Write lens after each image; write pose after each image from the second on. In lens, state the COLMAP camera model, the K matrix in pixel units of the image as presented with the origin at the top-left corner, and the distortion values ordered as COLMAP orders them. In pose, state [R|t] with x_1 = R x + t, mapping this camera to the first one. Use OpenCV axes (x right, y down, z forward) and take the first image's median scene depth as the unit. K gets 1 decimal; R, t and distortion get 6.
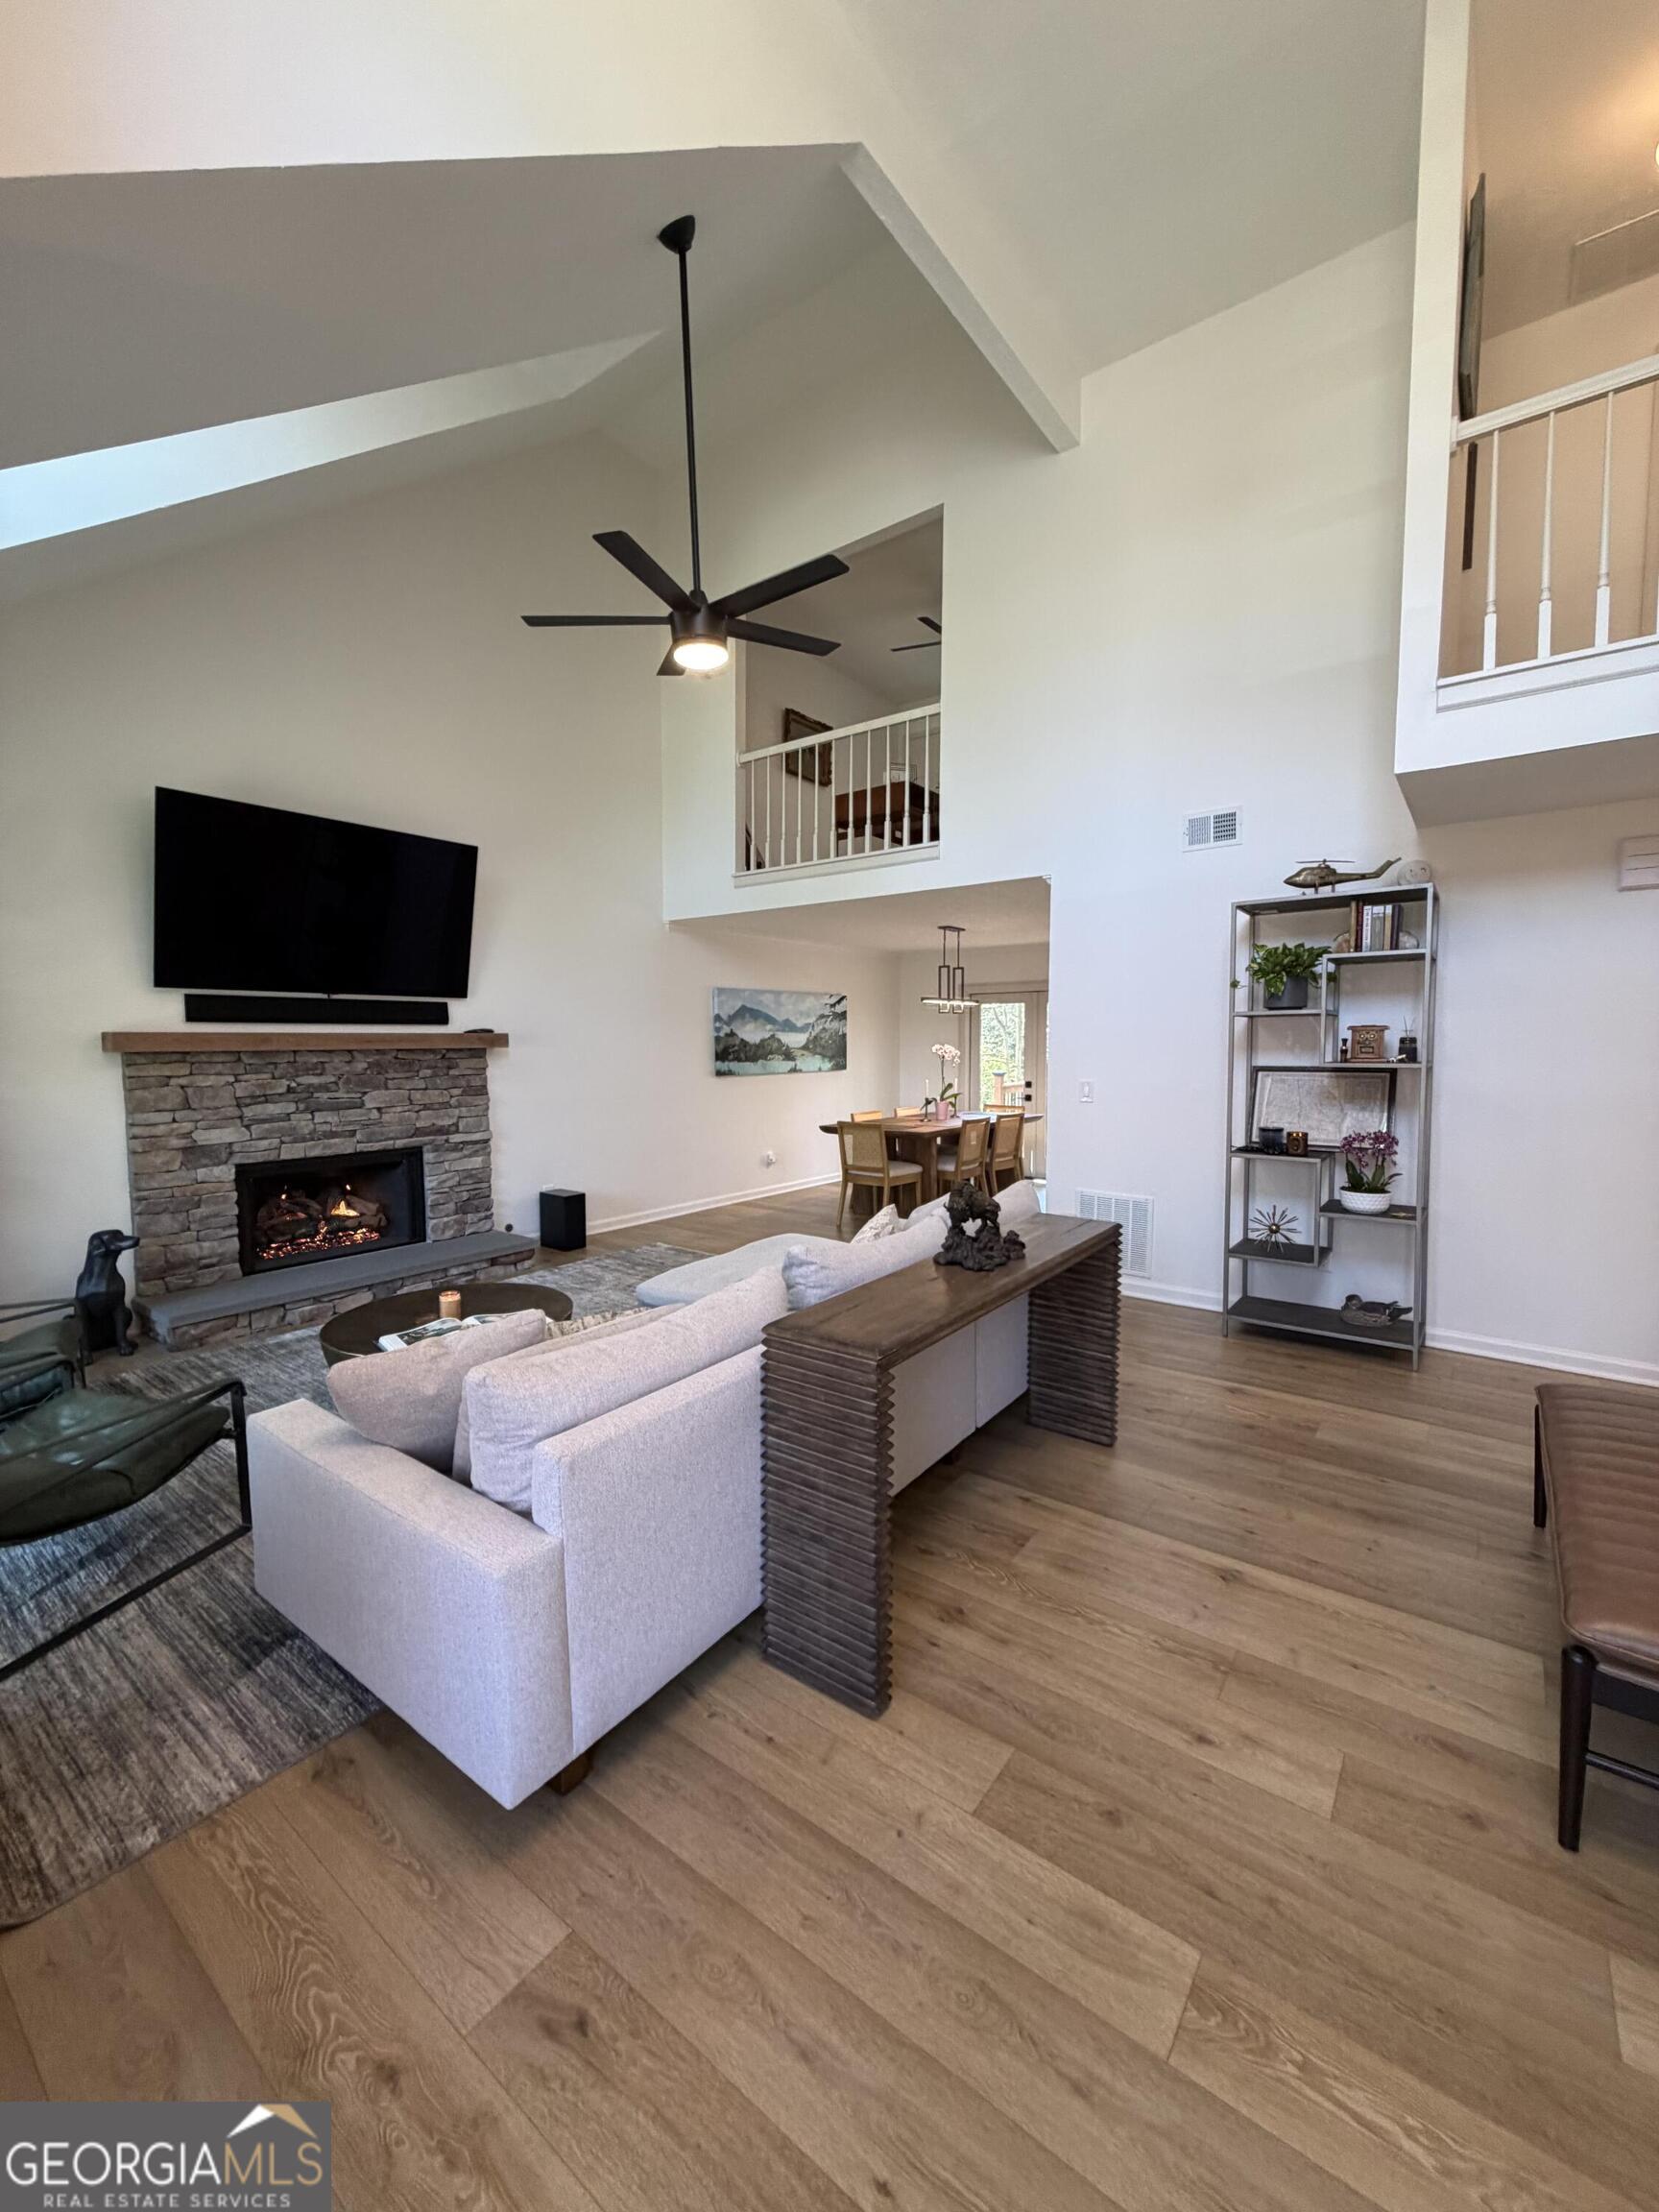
lens RADIAL K [[877.1, 0, 829.5], [0, 877.1, 1106.0], [0, 0, 1]] dist [-0.003159, 0.000139]
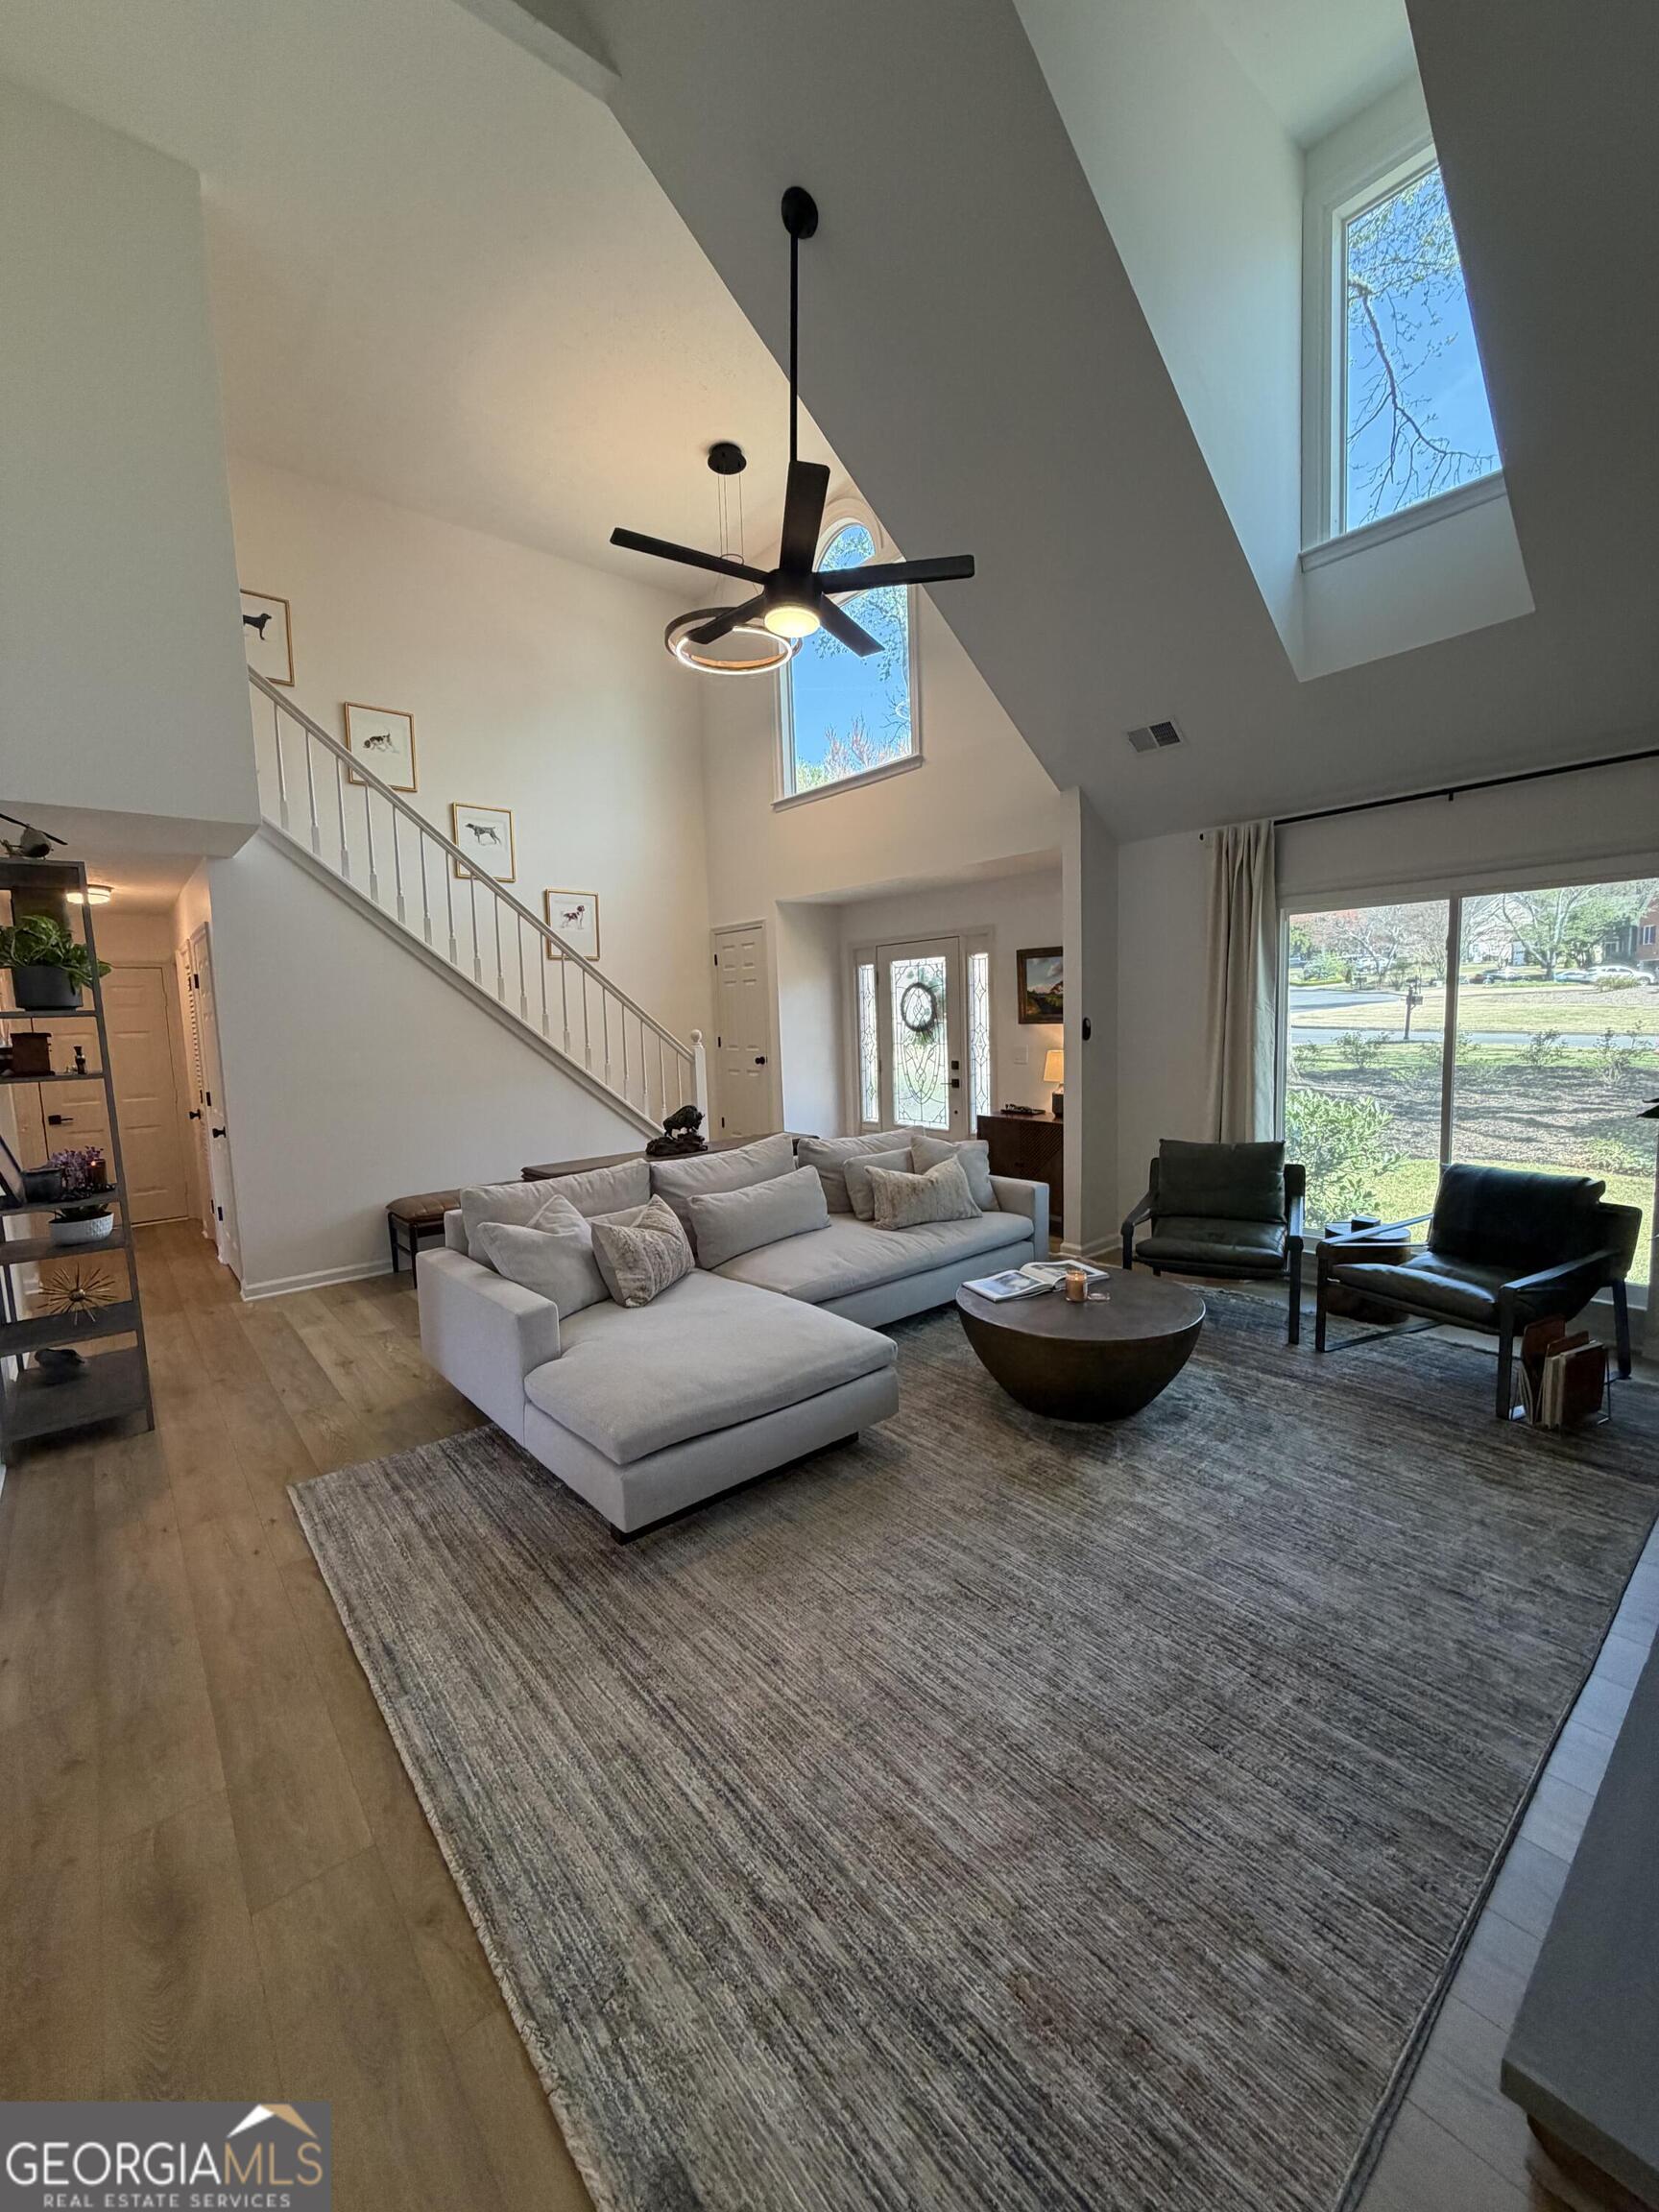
lens RADIAL K [[877.1, 0, 829.5], [0, 877.1, 1106.0], [0, 0, 1]] dist [-0.003159, 0.000139]
pose [[-0.976645, 0.014132, 0.214396, -0.256051], [0.052341, 0.983423, 0.173608, -0.100250], [-0.208389, 0.180774, -0.961194, 1.288846]]
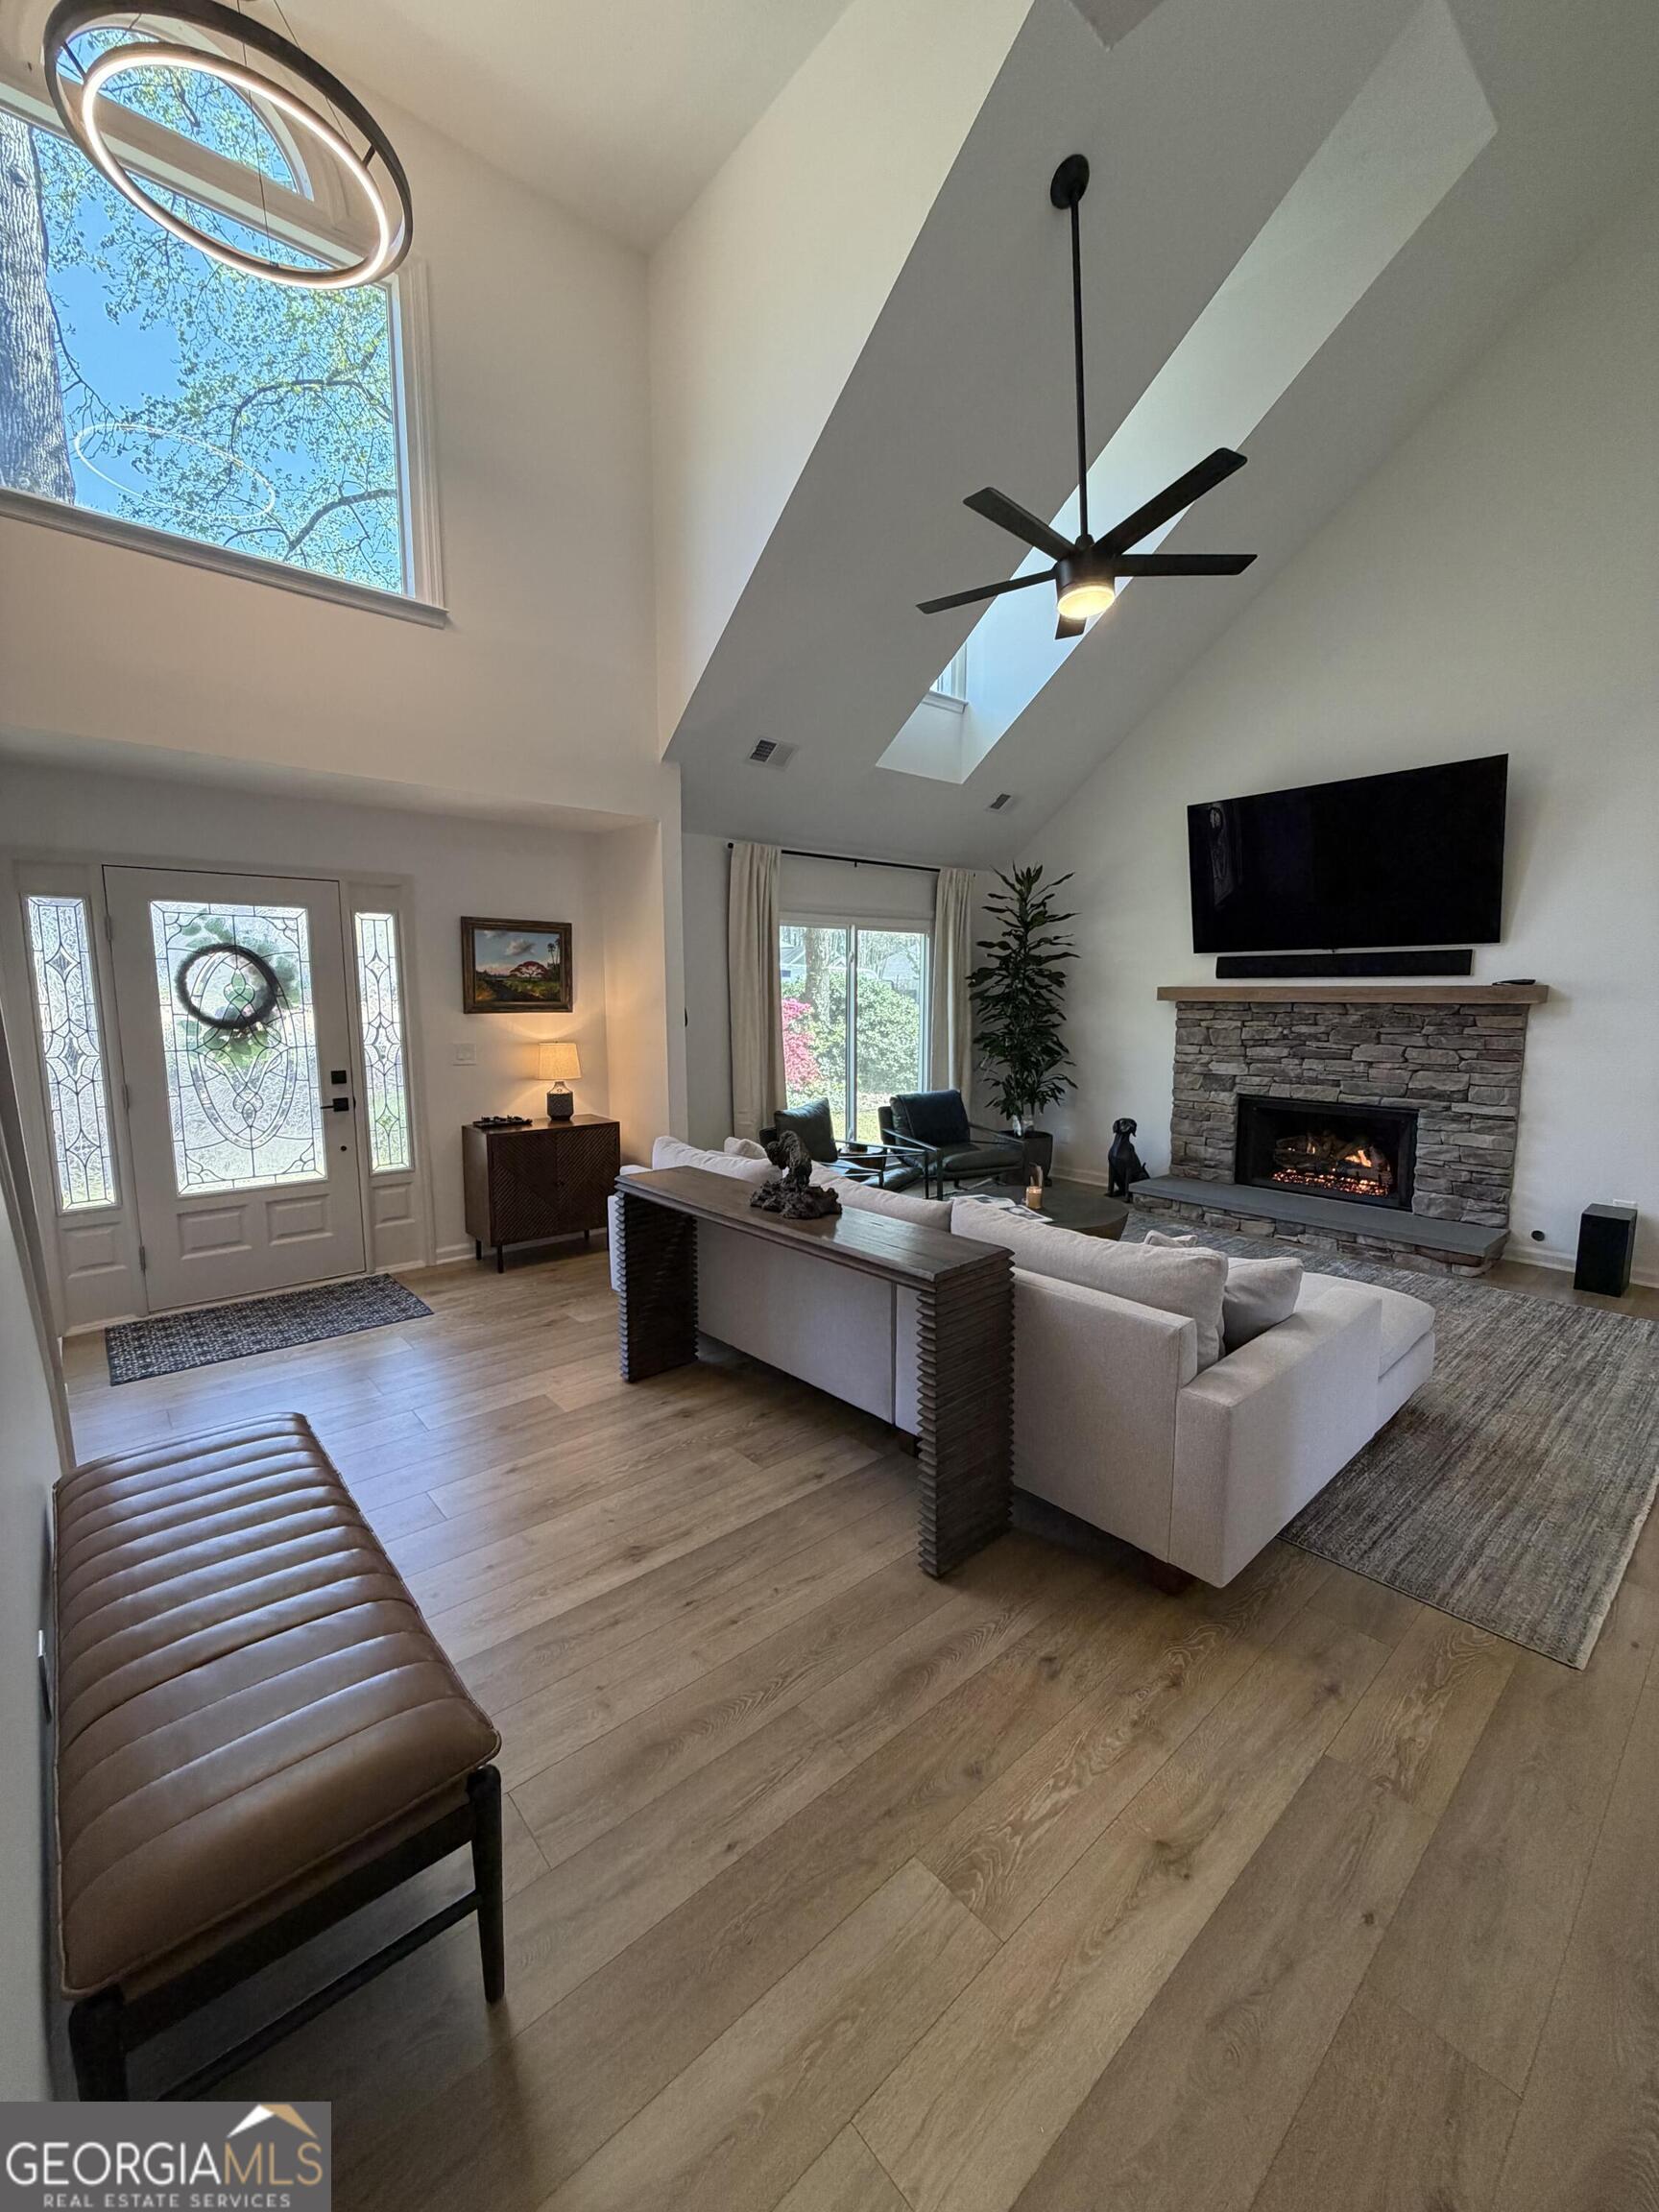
lens RADIAL K [[877.1, 0, 829.5], [0, 877.1, 1106.0], [0, 0, 1]] dist [-0.003159, 0.000139]
pose [[-0.199497, 0.135112, -0.970539, 0.589529], [-0.068826, 0.986070, 0.151421, -0.058129], [0.977478, 0.097006, -0.187419, 0.608475]]
